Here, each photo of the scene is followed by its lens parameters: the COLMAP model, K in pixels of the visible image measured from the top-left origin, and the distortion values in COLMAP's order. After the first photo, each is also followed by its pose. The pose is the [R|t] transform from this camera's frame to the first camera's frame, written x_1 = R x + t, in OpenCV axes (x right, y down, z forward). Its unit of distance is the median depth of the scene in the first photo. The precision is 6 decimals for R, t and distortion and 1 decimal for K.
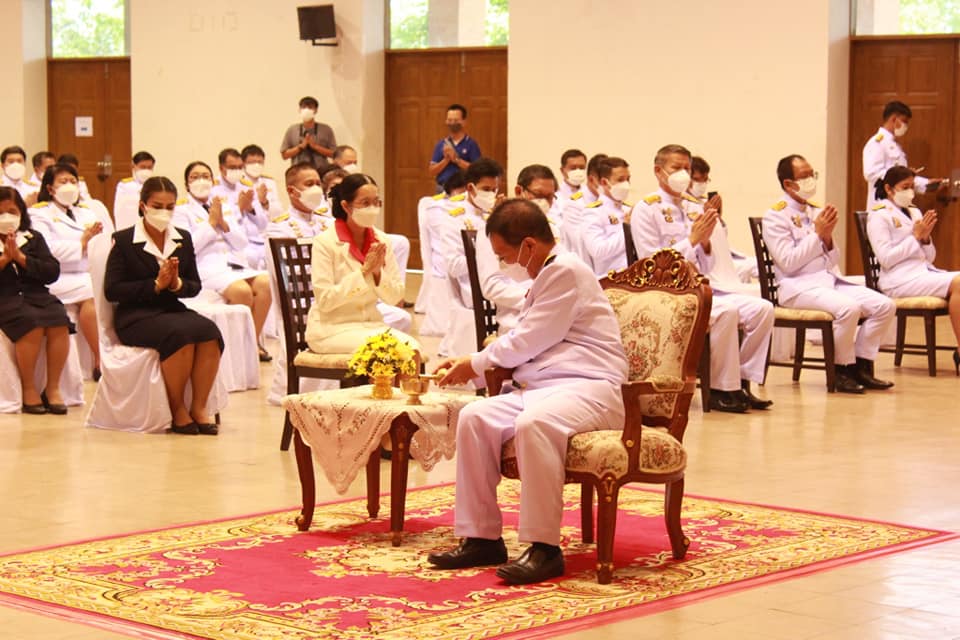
lens RADIAL K [[2251.9, 0, 480.0], [0, 2251.9, 320.0], [0, 0, 1]] dist [0.038744, 0.311178]
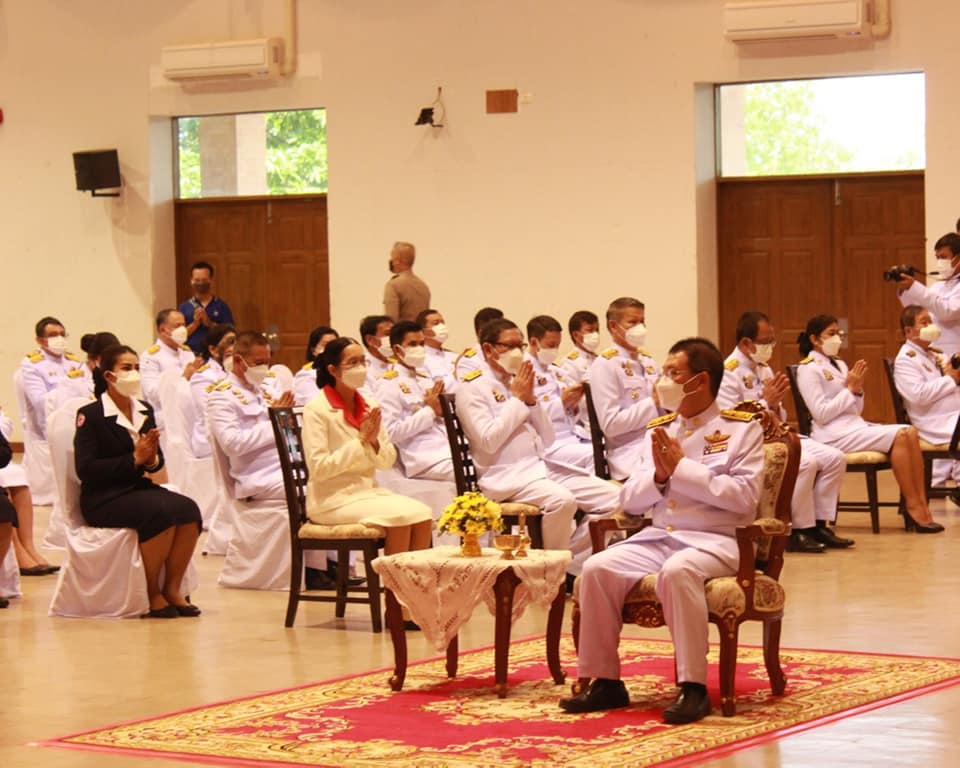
lens RADIAL K [[2993.3, 0, 480.0], [0, 2993.3, 384.0], [0, 0, 1]] dist [-0.015387, 0.688764]
pose [[0.984449, -0.030177, 0.173058, -0.270169], [0.038554, 0.998232, -0.045246, 0.018222], [-0.171386, 0.051214, 0.983872, -0.335815]]
